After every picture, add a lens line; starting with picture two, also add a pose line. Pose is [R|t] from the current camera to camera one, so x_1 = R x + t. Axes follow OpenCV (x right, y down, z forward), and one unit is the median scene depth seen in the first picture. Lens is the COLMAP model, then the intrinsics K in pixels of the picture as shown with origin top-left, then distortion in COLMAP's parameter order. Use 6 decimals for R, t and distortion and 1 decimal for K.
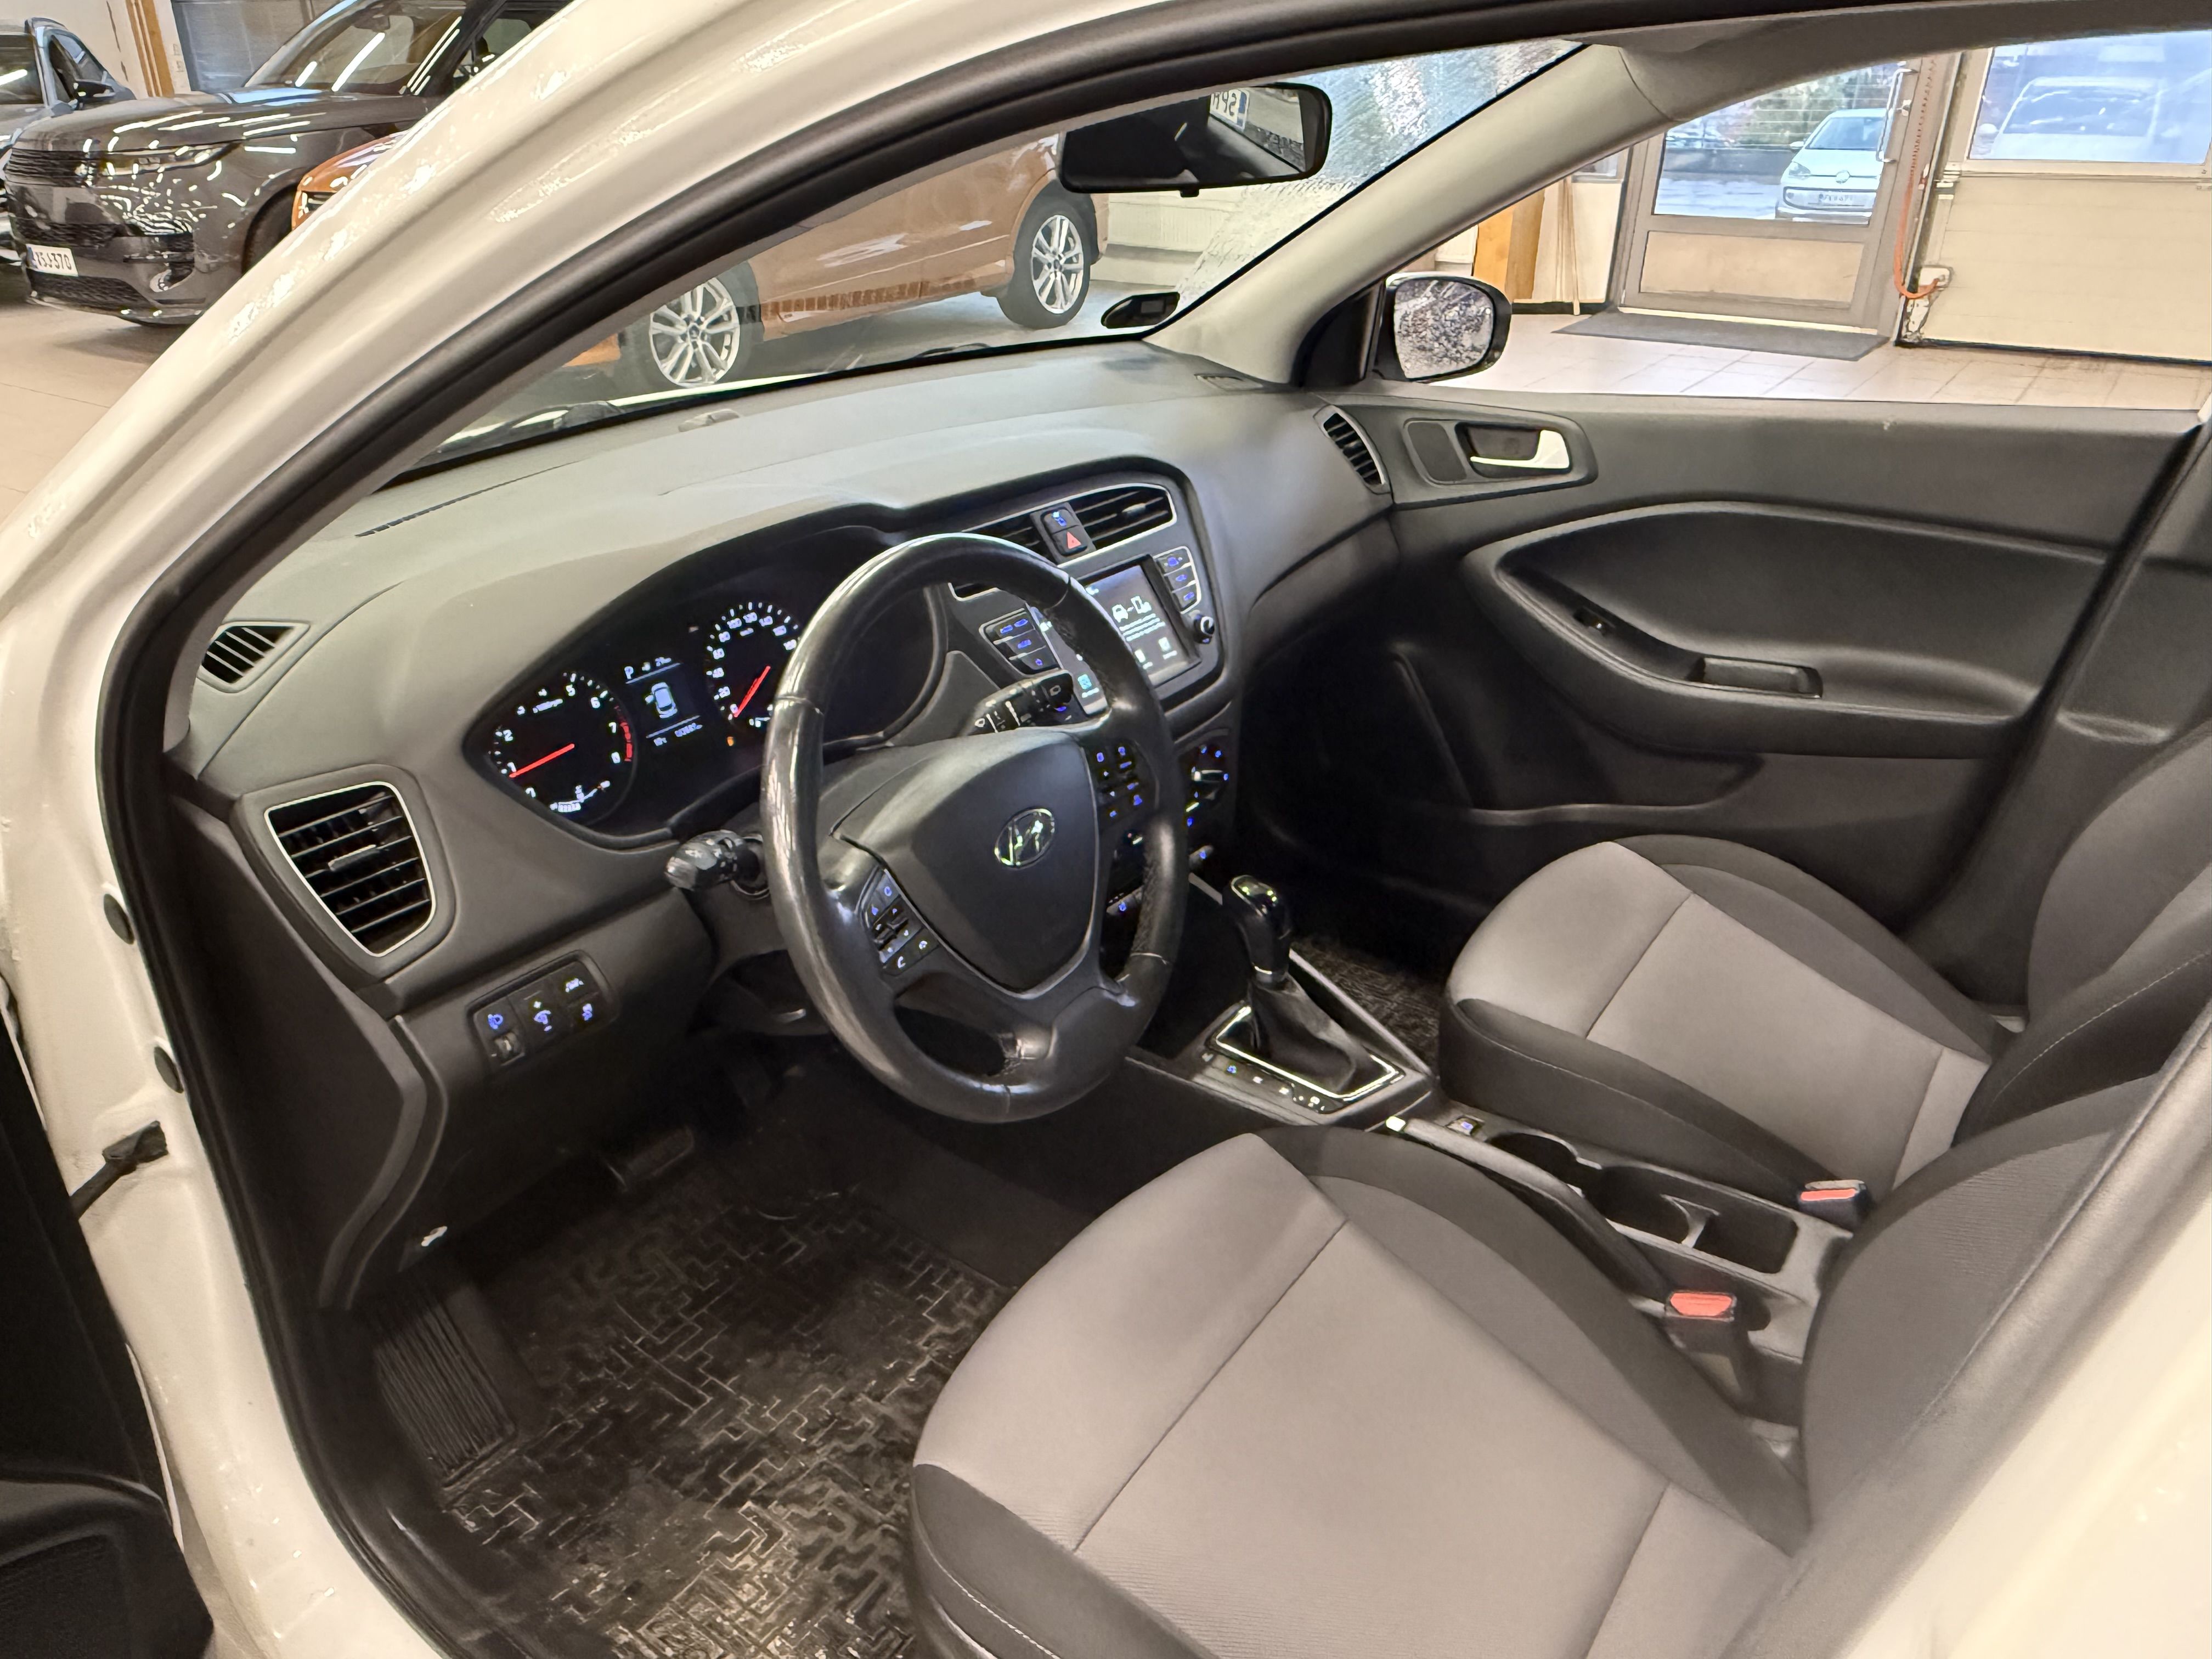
lens RADIAL K [[1564.8, 0, 1106.0], [0, 1564.8, 829.5], [0, 0, 1]] dist [-0.001377, -0.000424]
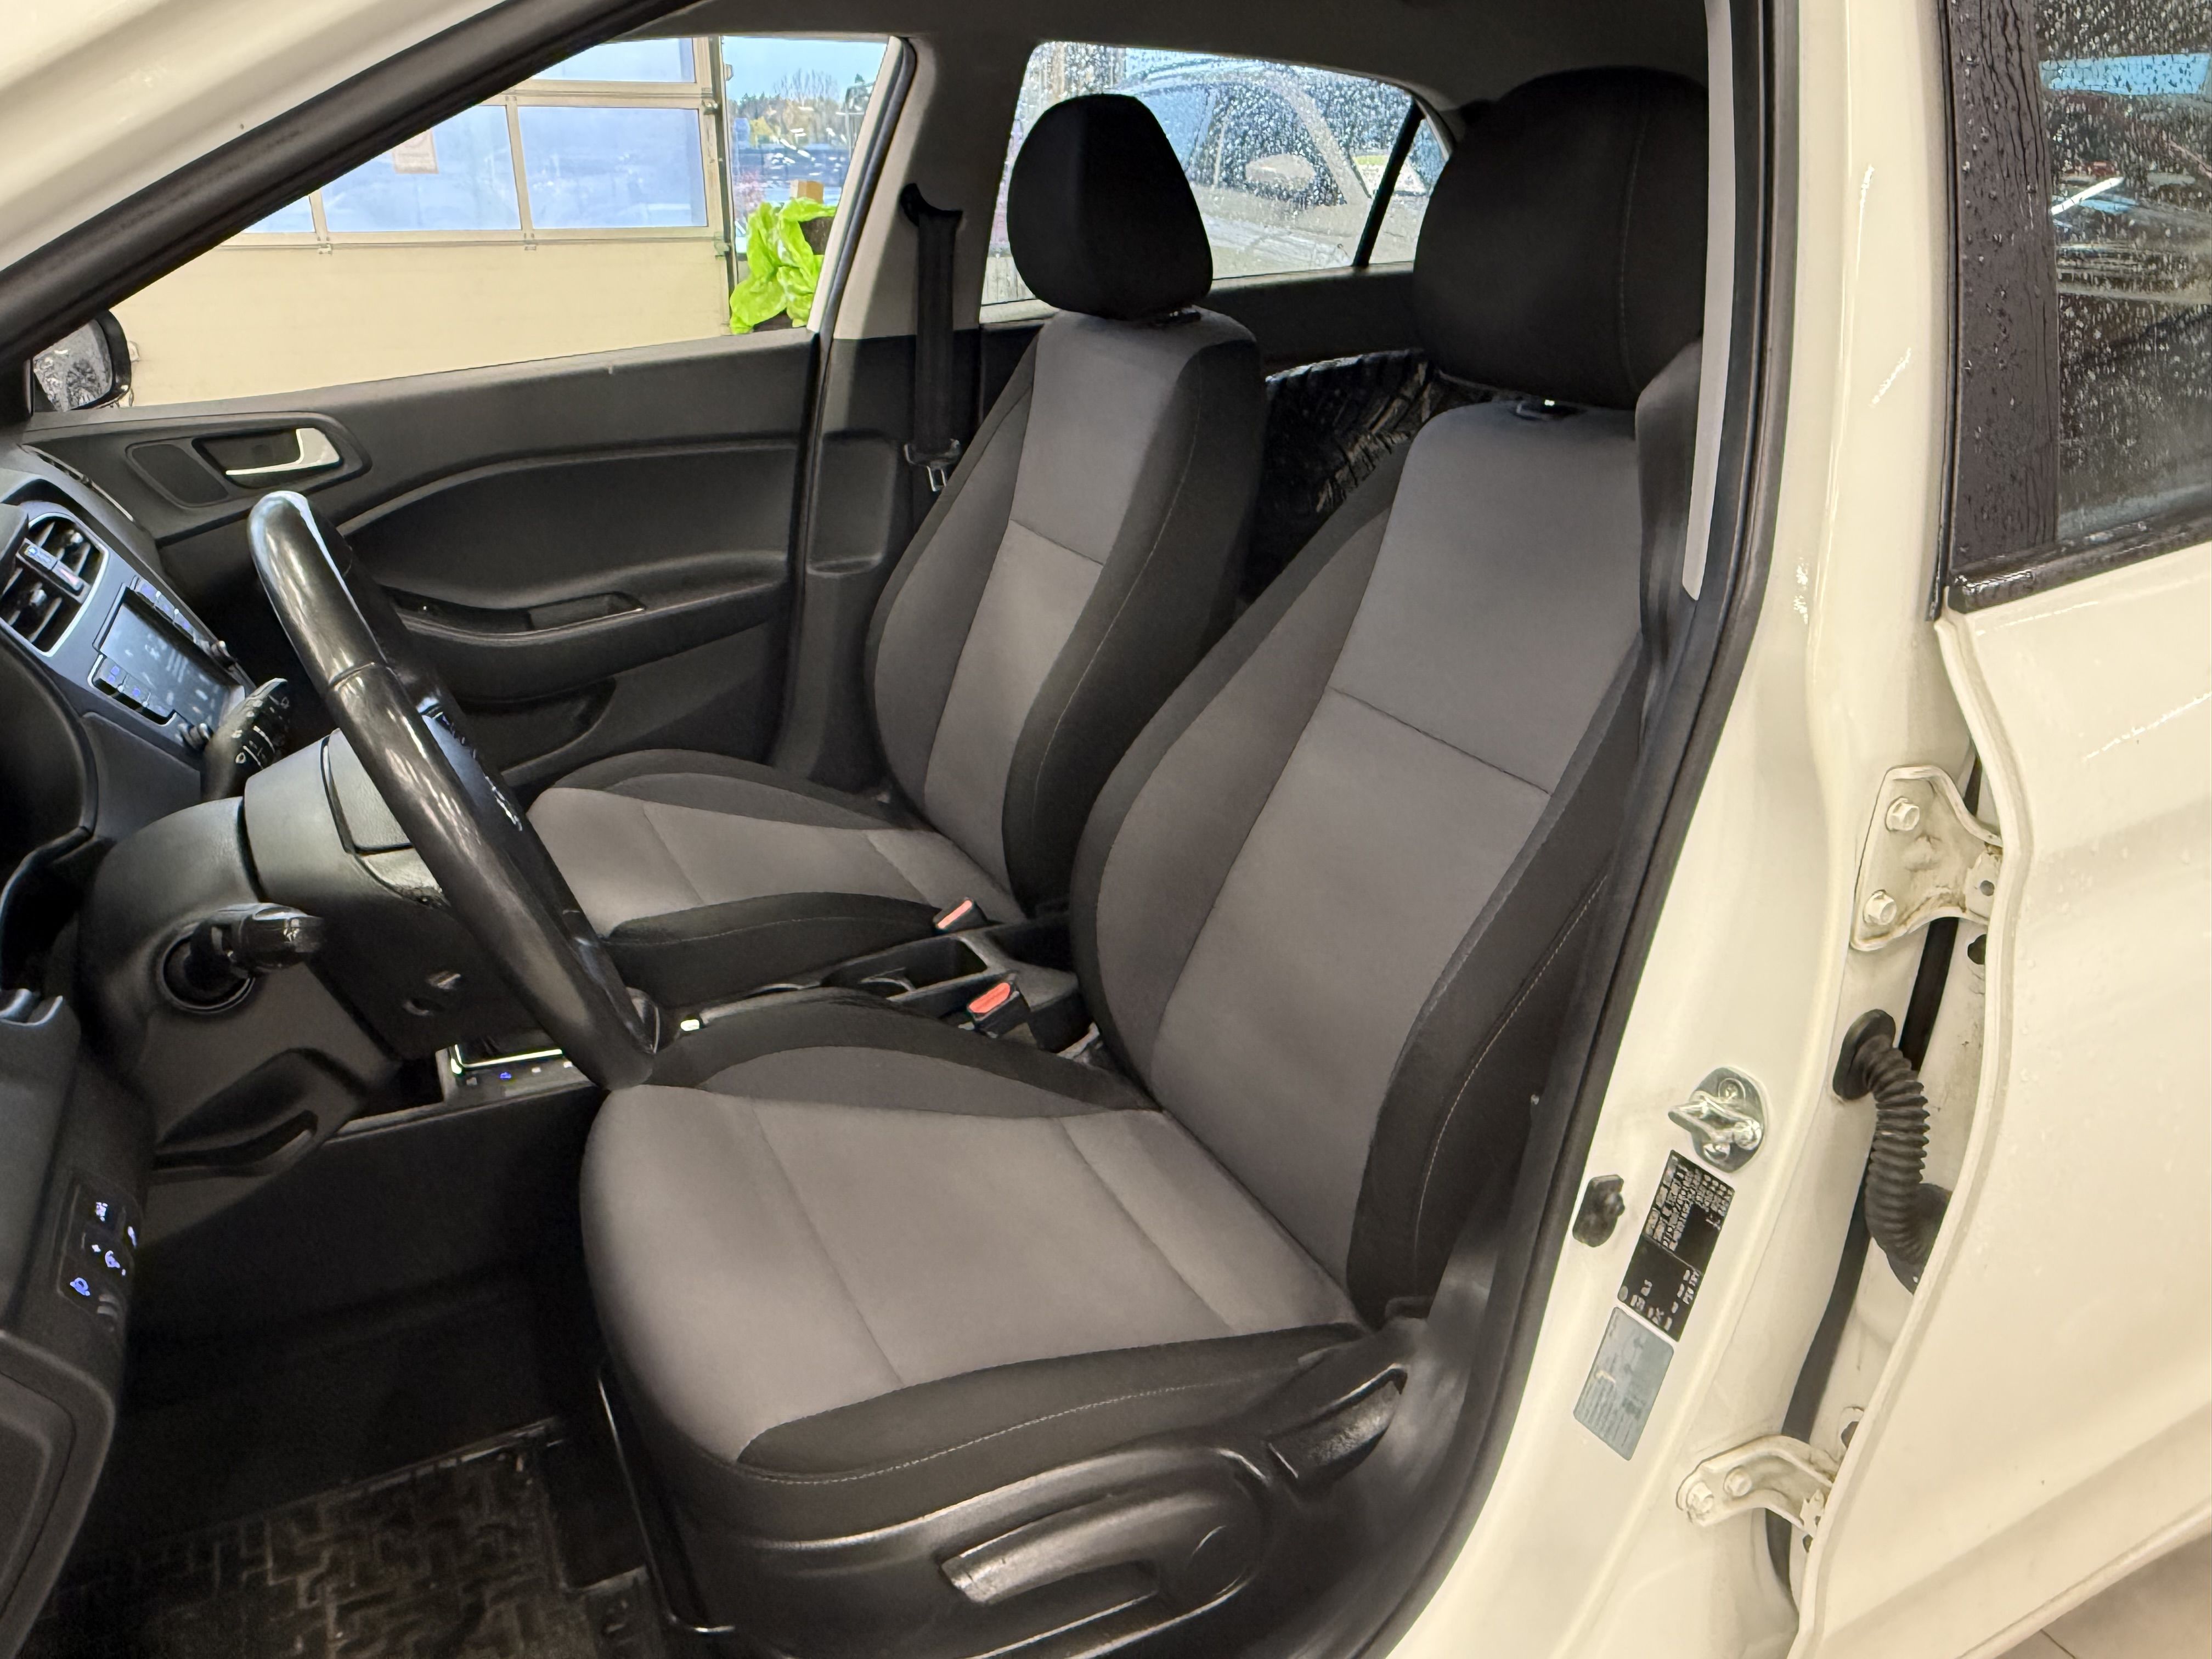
lens RADIAL K [[1564.8, 0, 1106.0], [0, 1564.8, 829.5], [0, 0, 1]] dist [-0.001377, -0.000424]
pose [[0.449029, -0.343836, 0.824712, -0.444815], [0.388314, 0.906369, 0.166455, 0.003058], [-0.804726, 0.245504, 0.540503, 0.158159]]
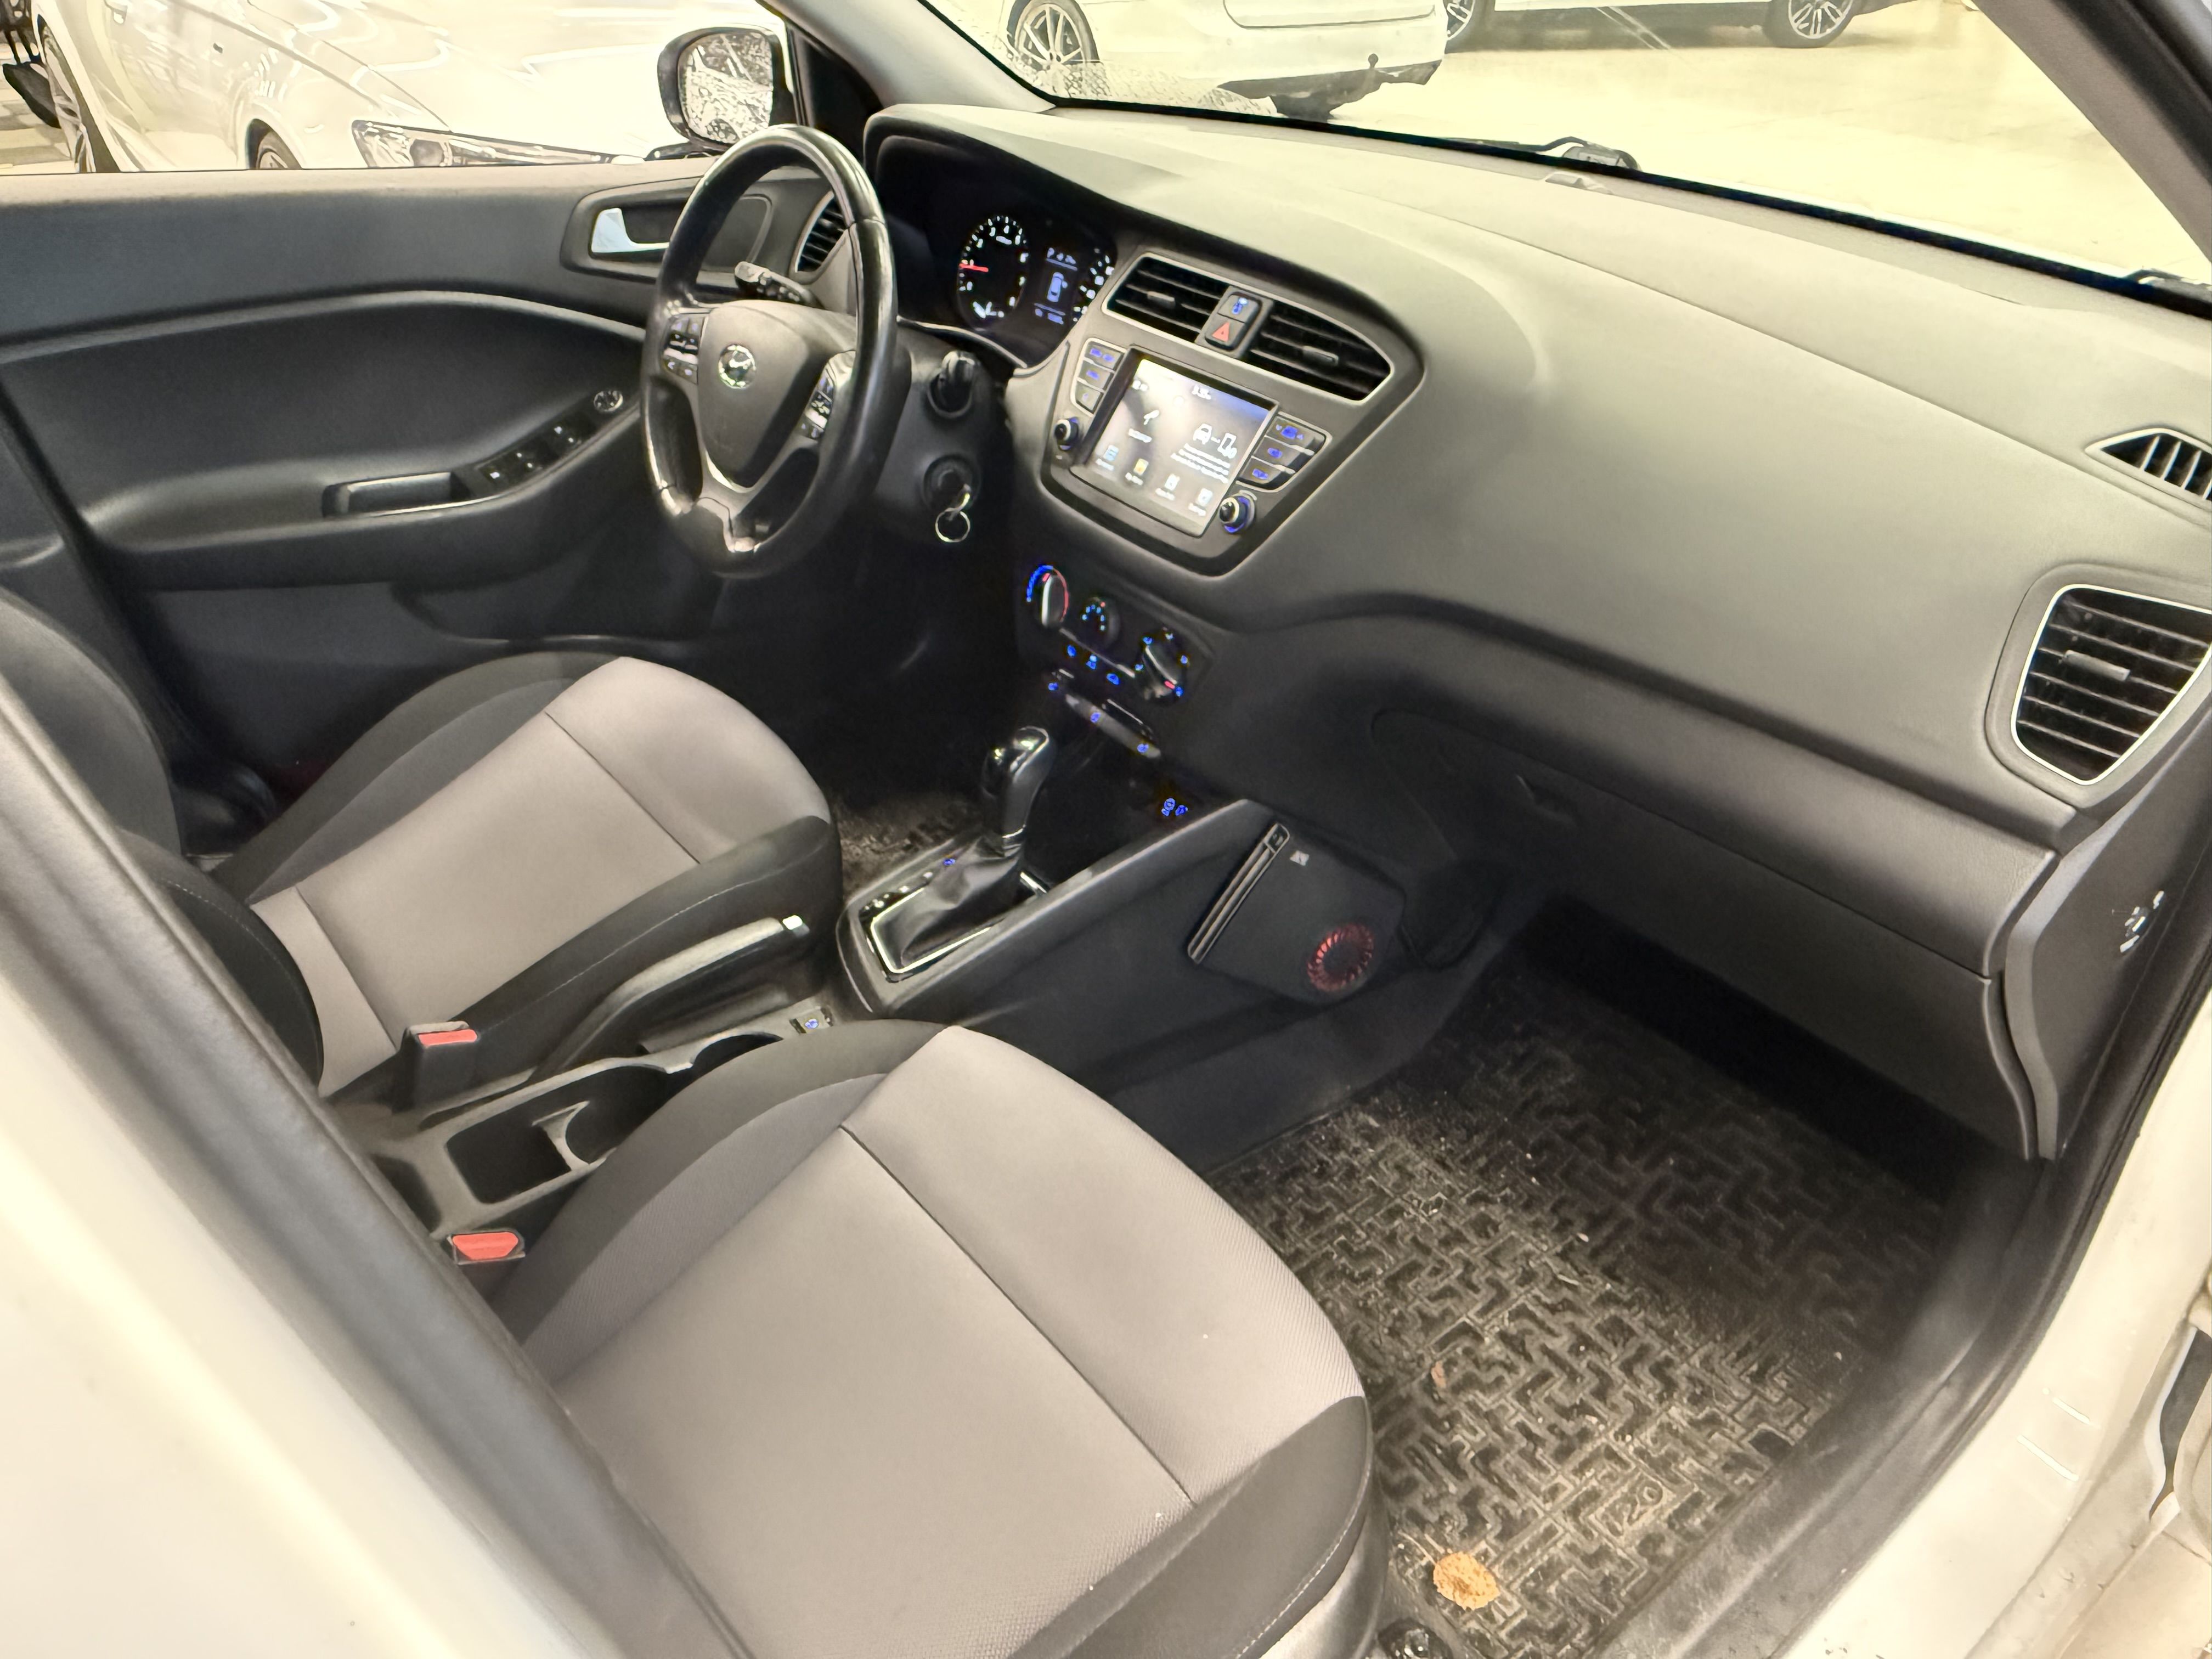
lens RADIAL K [[1564.8, 0, 1106.0], [0, 1564.8, 829.5], [0, 0, 1]] dist [-0.001377, -0.000424]
pose [[-0.290847, 0.519798, -0.803255, 0.776045], [-0.428277, 0.680010, 0.595117, -0.450908], [0.855562, 0.517104, 0.024839, 0.992868]]
